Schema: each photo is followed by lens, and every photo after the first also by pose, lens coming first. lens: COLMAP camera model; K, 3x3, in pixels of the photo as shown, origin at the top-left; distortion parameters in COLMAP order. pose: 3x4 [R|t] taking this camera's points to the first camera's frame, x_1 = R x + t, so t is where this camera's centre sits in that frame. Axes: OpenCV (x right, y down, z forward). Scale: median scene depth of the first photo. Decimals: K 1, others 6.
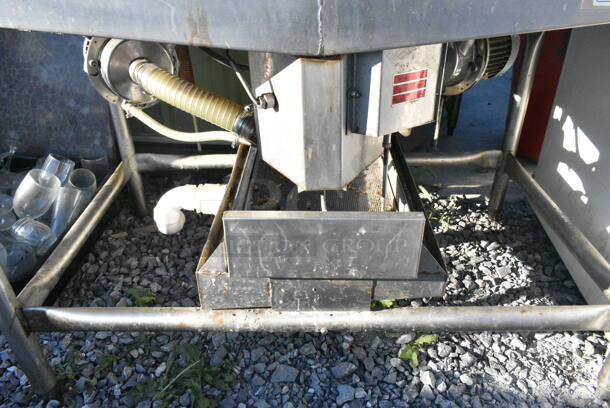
lens RADIAL K [[469.0, 0, 305.9], [0, 469.0, 203.3], [0, 0, 1]] dist [-0.013033, -0.001428]
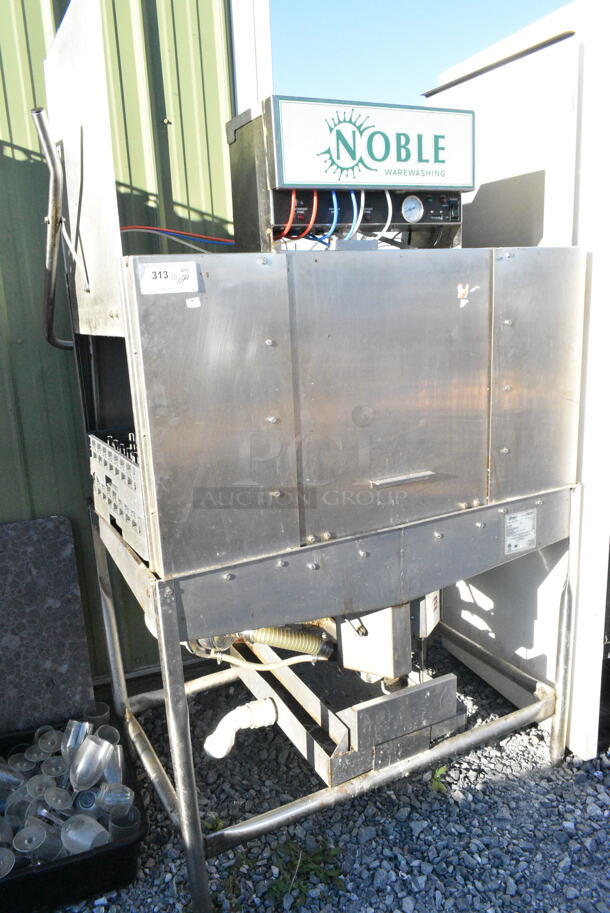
lens RADIAL K [[702.0, 0, 304.4], [0, 702.0, 459.4], [0, 0, 1]] dist [-0.013033, -0.001428]
pose [[0.880857, -0.136003, 0.453424, -0.868561], [0.268281, 0.932590, -0.241455, -0.159041], [-0.390020, 0.334332, 0.857966, -0.847168]]
